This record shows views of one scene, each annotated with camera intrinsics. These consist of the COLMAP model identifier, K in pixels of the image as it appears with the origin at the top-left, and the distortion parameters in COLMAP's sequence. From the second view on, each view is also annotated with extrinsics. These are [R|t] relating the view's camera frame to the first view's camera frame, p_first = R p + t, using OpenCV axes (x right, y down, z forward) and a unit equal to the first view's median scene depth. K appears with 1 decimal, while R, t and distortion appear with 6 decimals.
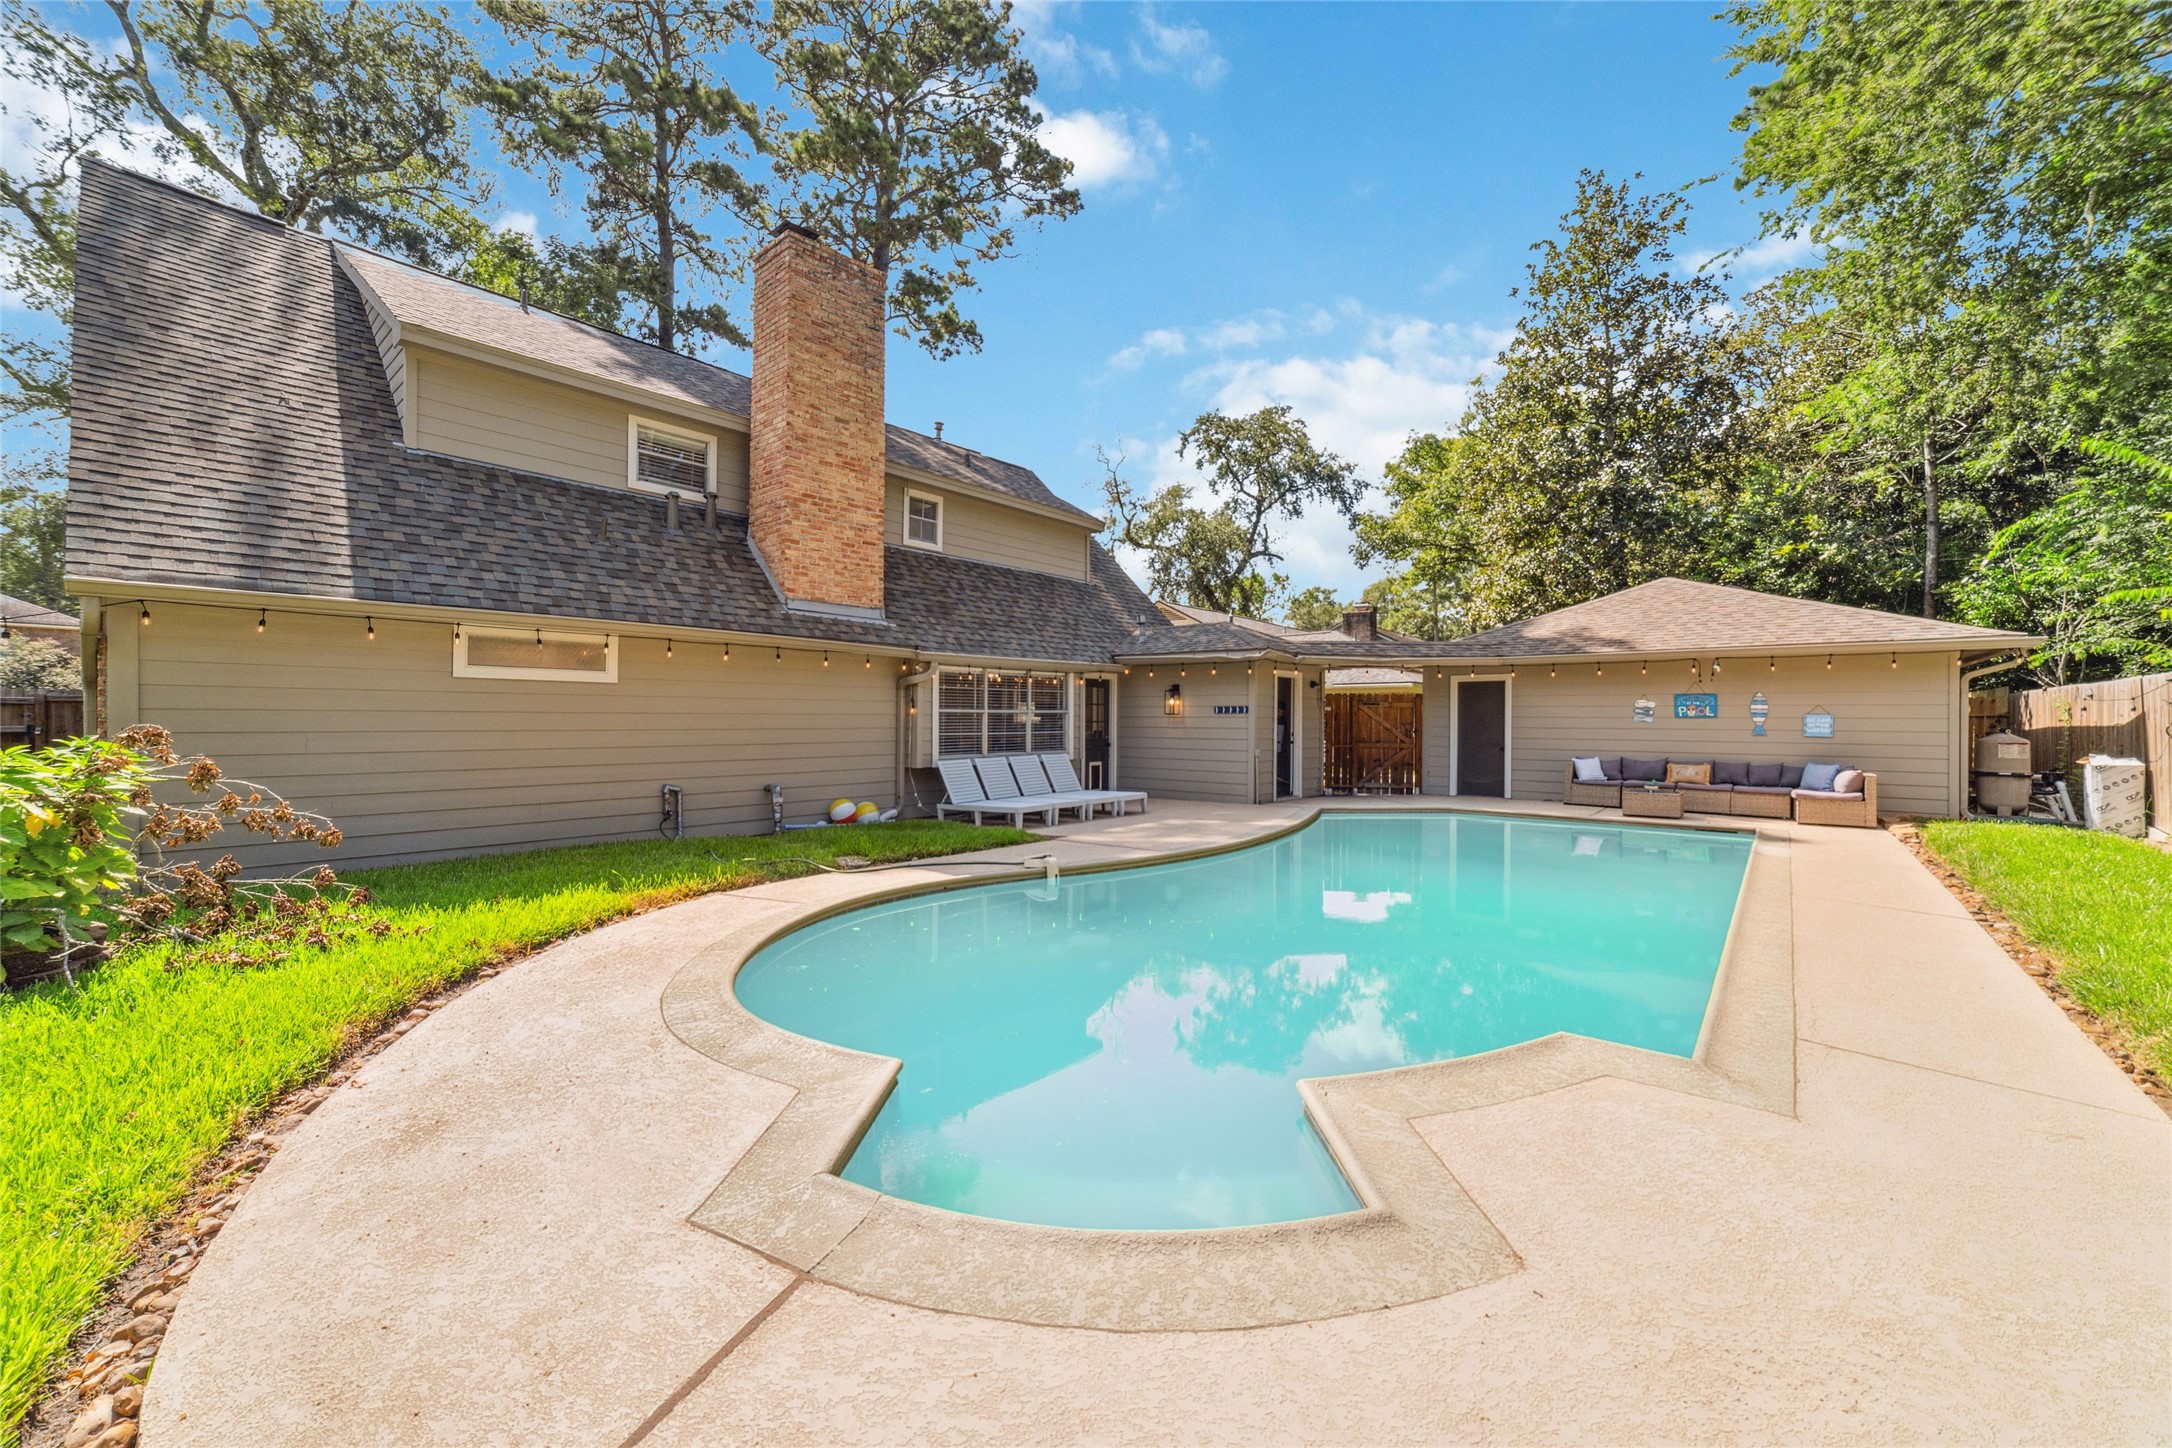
lens RADIAL K [[837.4, 0, 1082.6], [0, 837.4, 721.9], [0, 0, 1]] dist [0.000595, 0.000029]
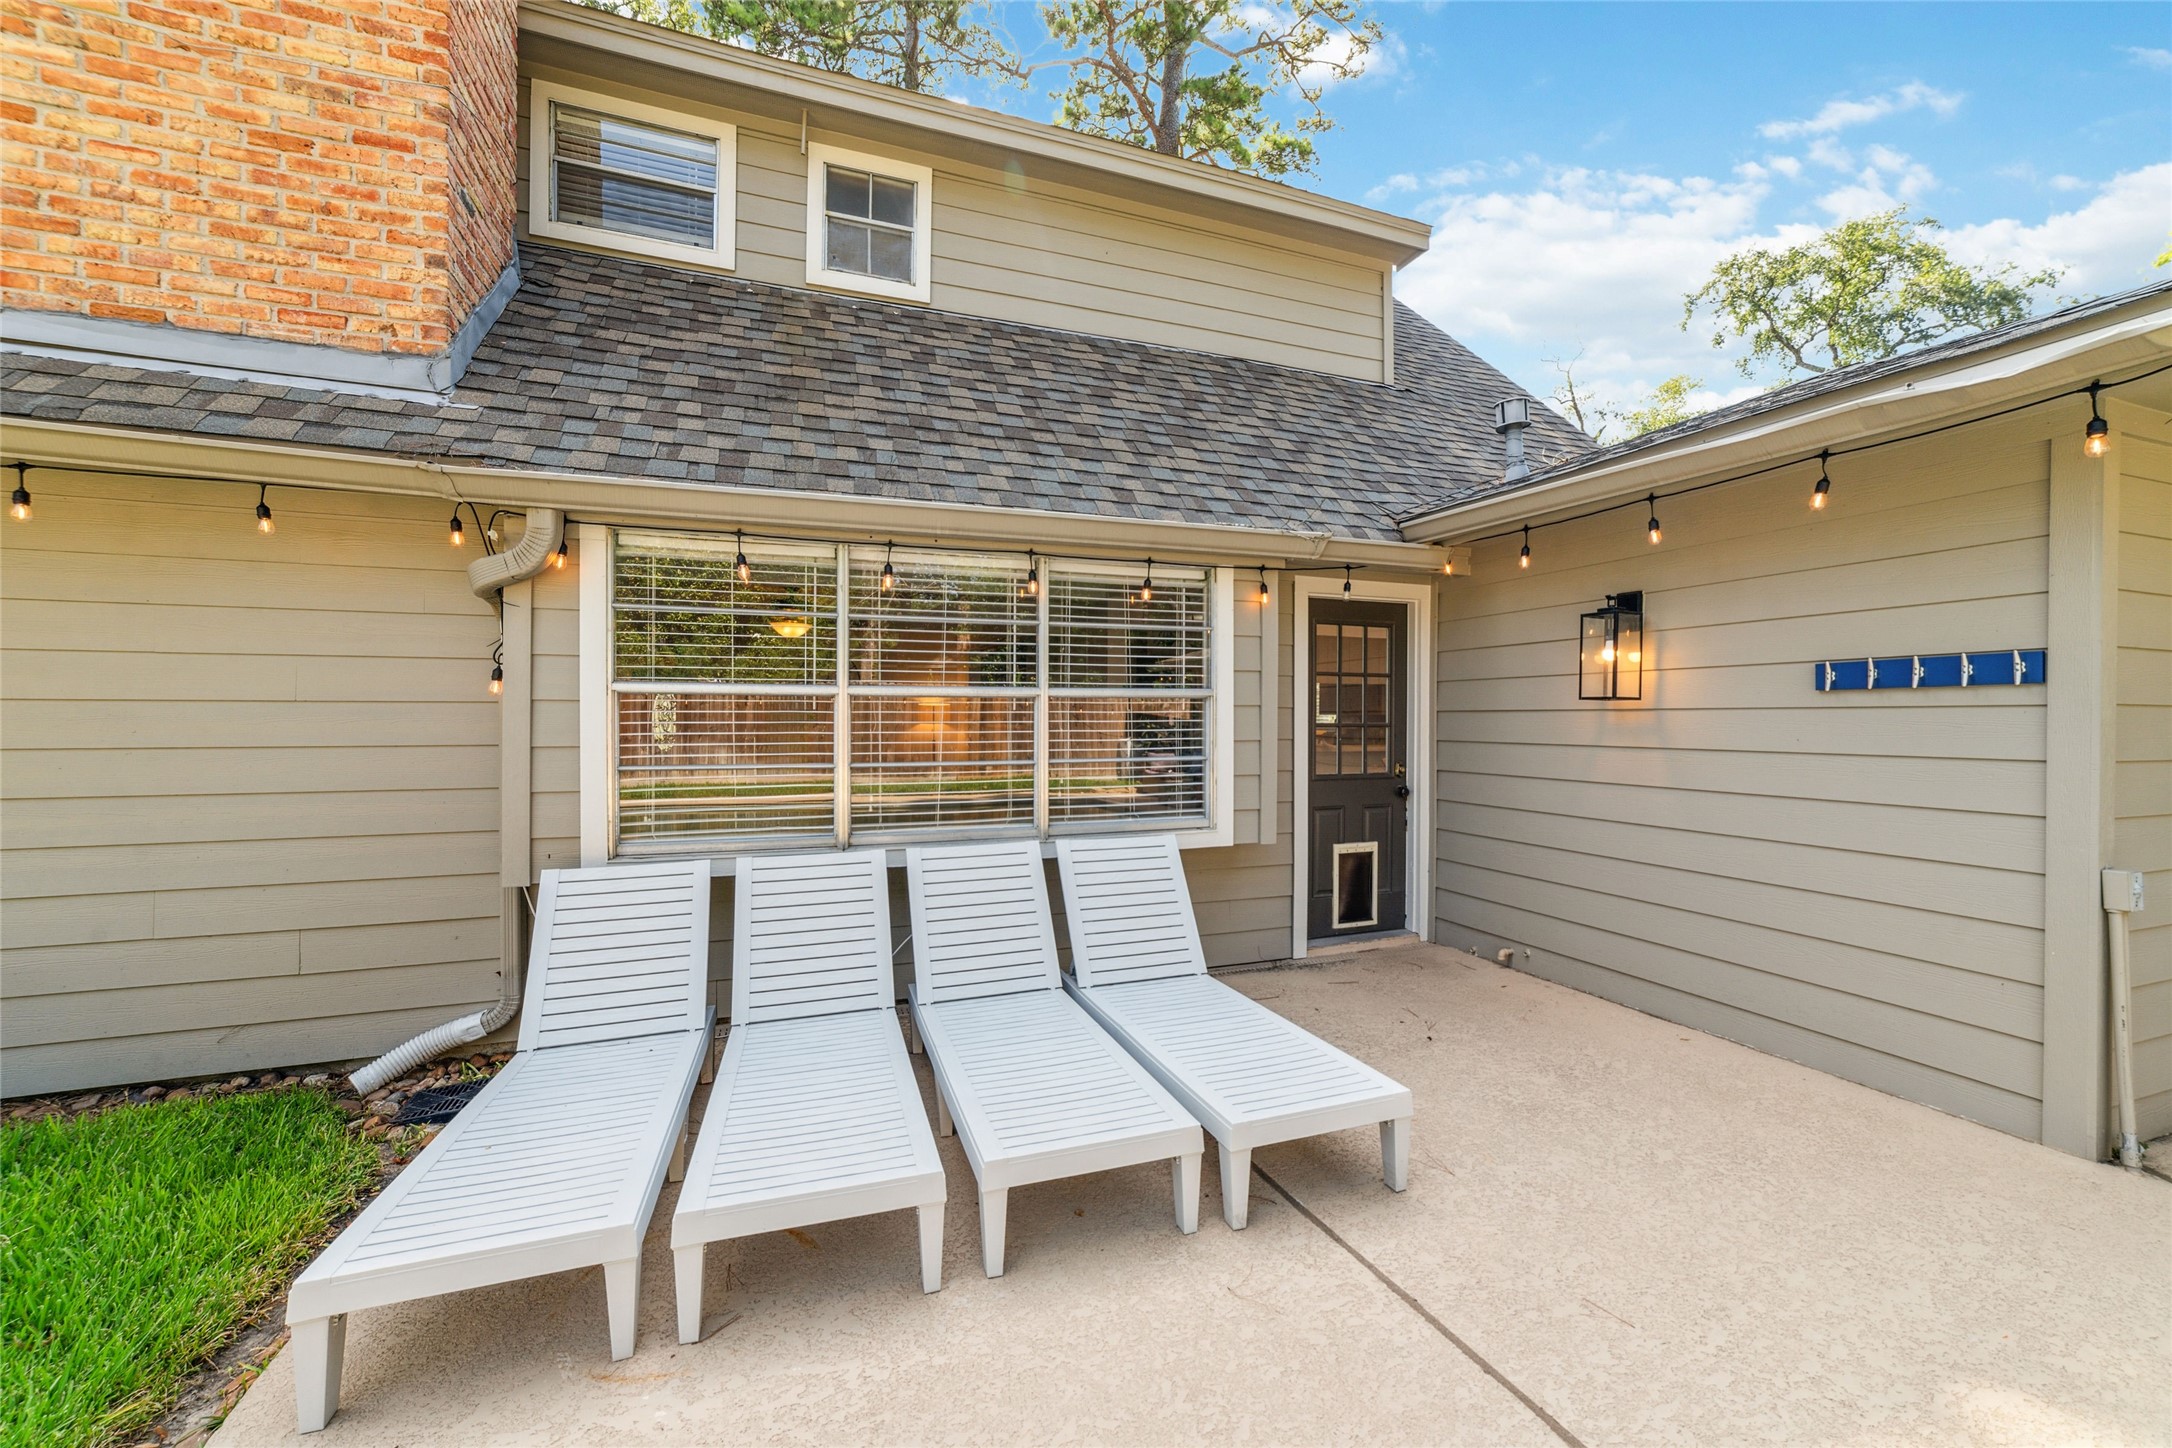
lens RADIAL K [[821.8, 0, 1070.2], [0, 821.8, 720.4], [0, 0, 1]] dist [-0.010251, 0.000486]
pose [[0.862445, 0.002121, -0.506146, 0.092324], [-0.005146, 0.999976, -0.004577, -0.000165], [0.506125, 0.006552, 0.862435, 0.697723]]
